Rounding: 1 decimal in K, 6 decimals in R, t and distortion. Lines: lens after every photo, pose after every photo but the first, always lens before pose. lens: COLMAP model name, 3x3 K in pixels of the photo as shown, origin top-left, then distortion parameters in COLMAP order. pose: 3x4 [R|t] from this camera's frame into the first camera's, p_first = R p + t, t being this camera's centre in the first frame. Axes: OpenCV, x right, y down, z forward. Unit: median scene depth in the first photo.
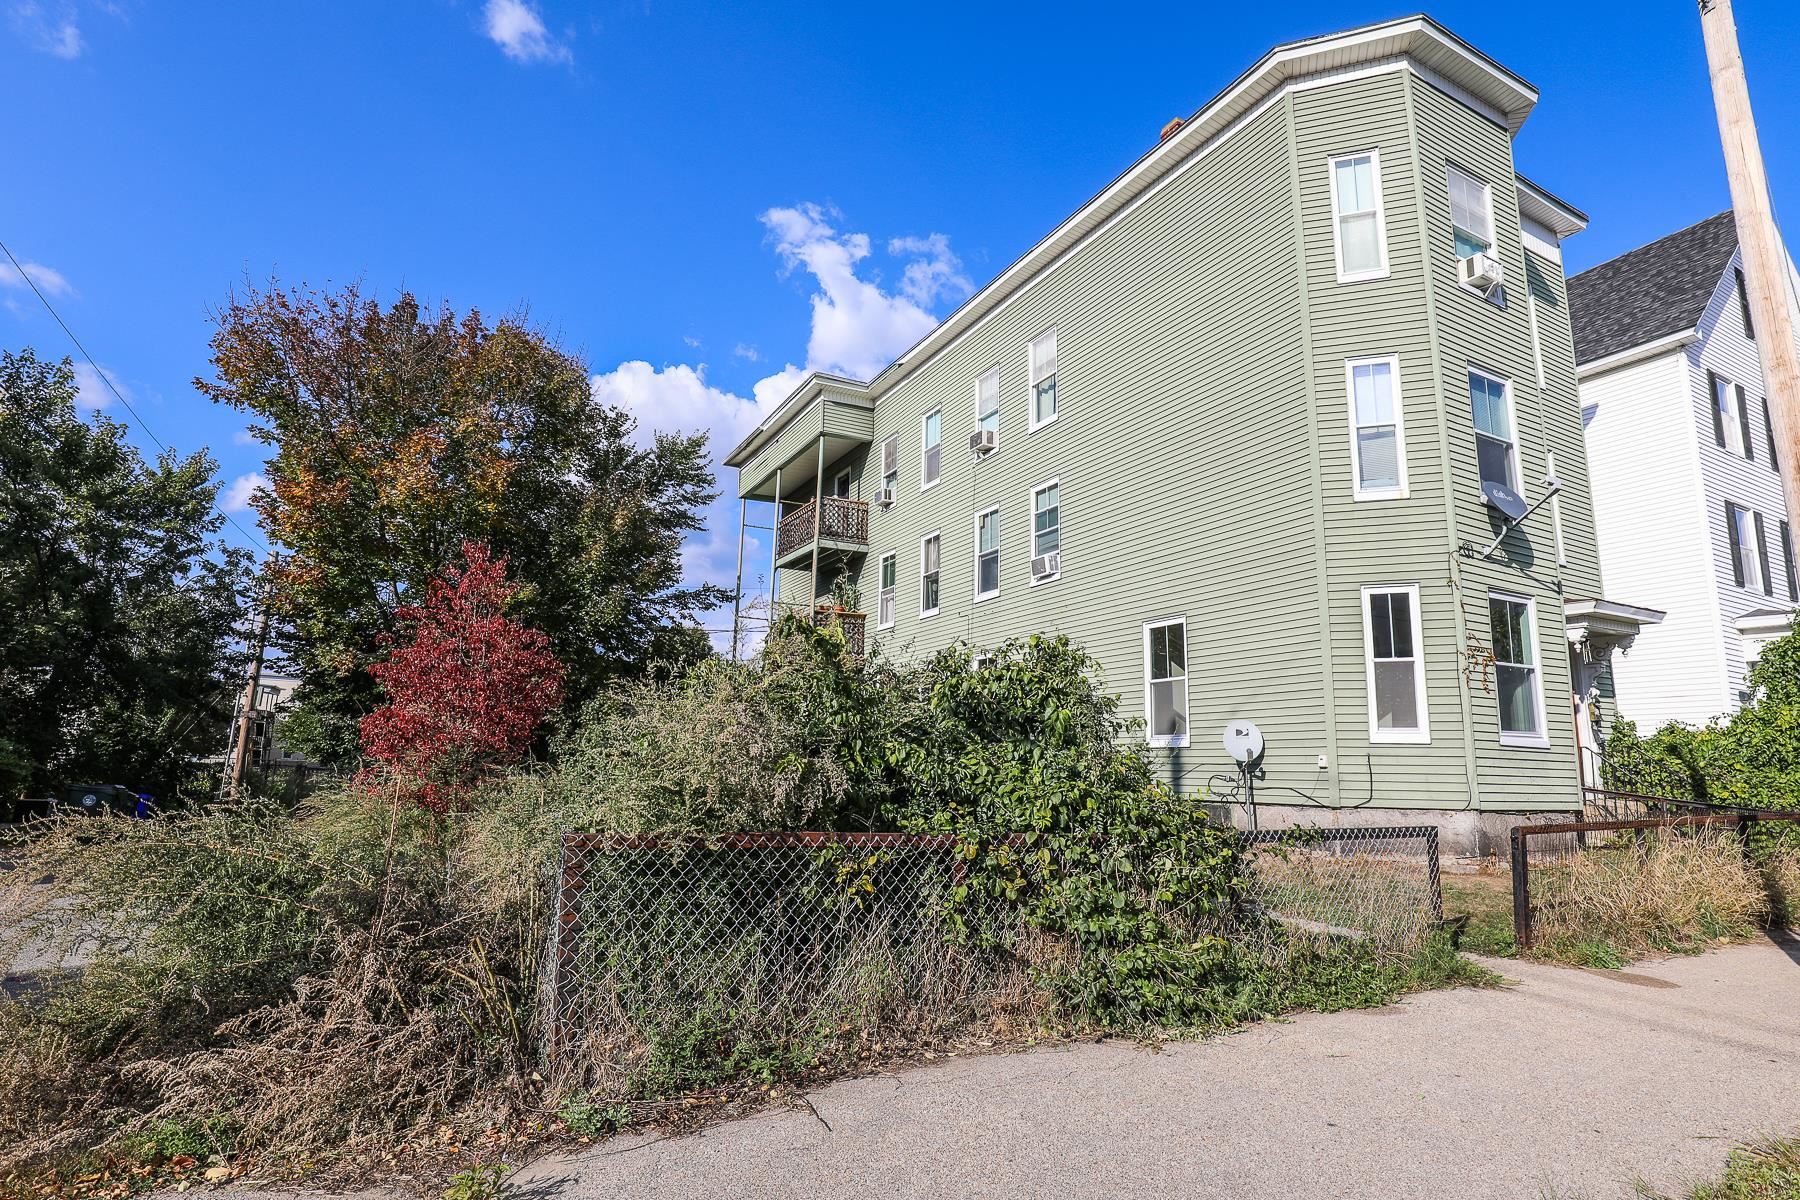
lens RADIAL K [[866.1, 0, 900.0], [0, 866.1, 600.0], [0, 0, 1]] dist [-0.000485, -0.000128]
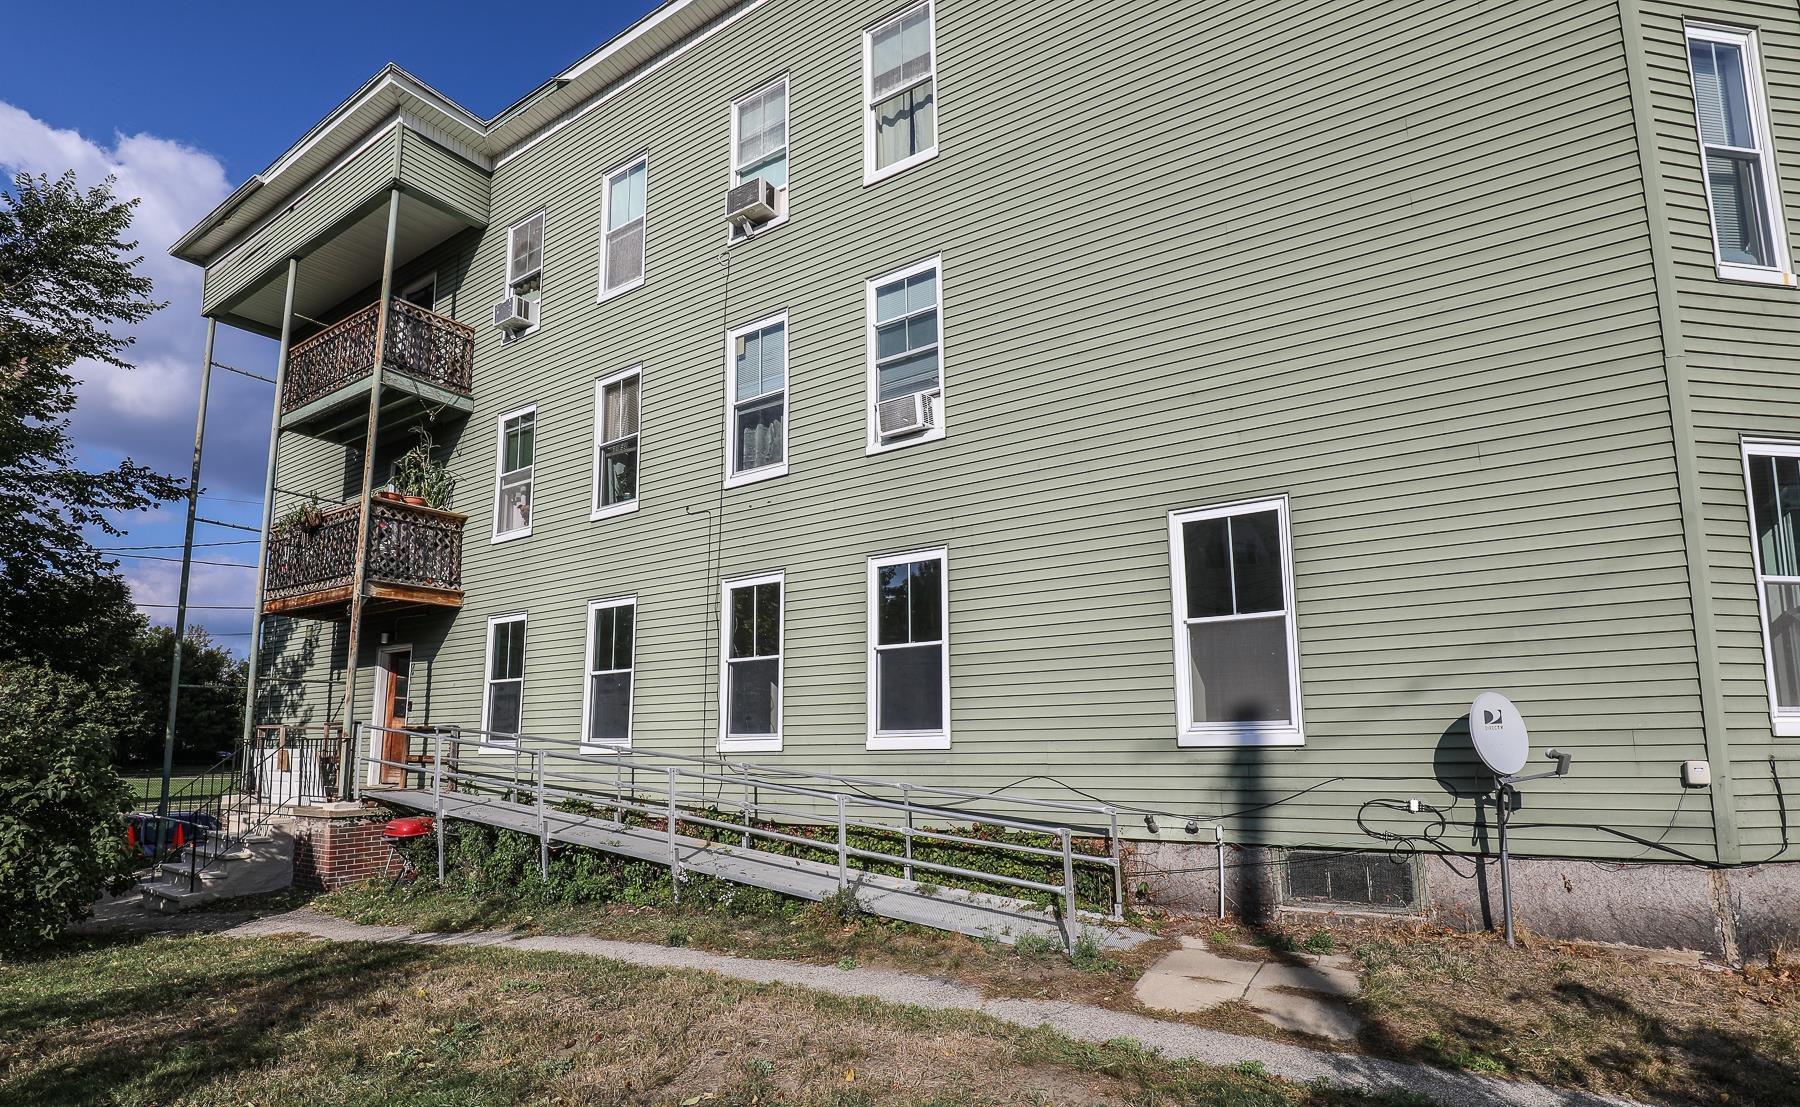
lens RADIAL K [[908.9, 0, 897.8], [0, 908.9, 627.9], [0, 0, 1]] dist [-0.057276, 0.026689]
pose [[0.878012, 0.030588, 0.477661, -0.078794], [-0.061667, 0.996868, 0.049518, 0.048873], [-0.474650, -0.072934, 0.877148, 0.362556]]
